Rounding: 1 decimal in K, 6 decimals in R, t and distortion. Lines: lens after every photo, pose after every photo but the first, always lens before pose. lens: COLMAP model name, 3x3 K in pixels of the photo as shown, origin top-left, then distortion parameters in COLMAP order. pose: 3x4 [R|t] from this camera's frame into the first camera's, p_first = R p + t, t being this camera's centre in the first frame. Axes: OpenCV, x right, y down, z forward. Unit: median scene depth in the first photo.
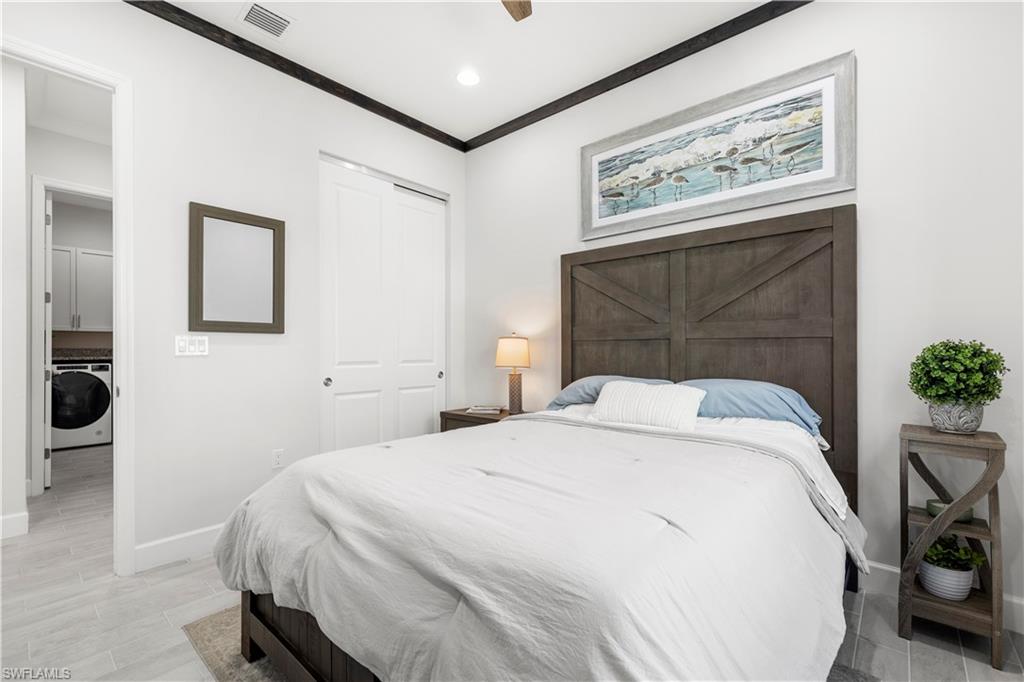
lens RADIAL K [[450.9, 0, 508.7], [0, 450.9, 343.5], [0, 0, 1]] dist [0.000406, 0.000101]
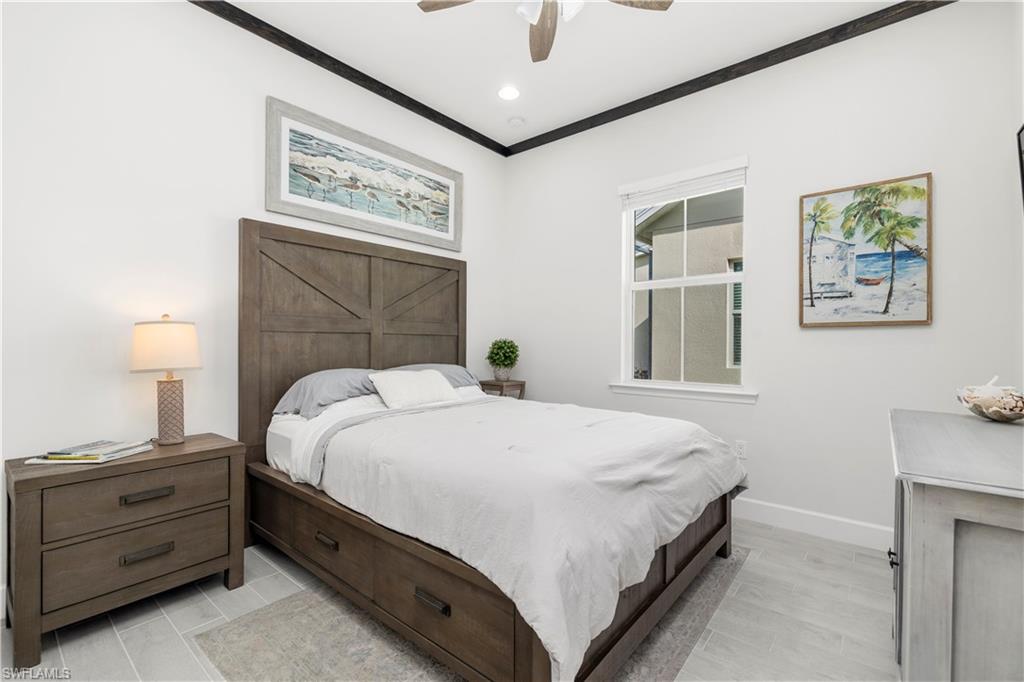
lens RADIAL K [[450.9, 0, 508.7], [0, 450.9, 343.5], [0, 0, 1]] dist [0.000406, 0.000101]
pose [[-0.041089, 0.000298, 0.999155, -0.795167], [-0.016027, 0.999871, -0.000958, 0.011352], [-0.999027, -0.016053, -0.041079, 0.694000]]
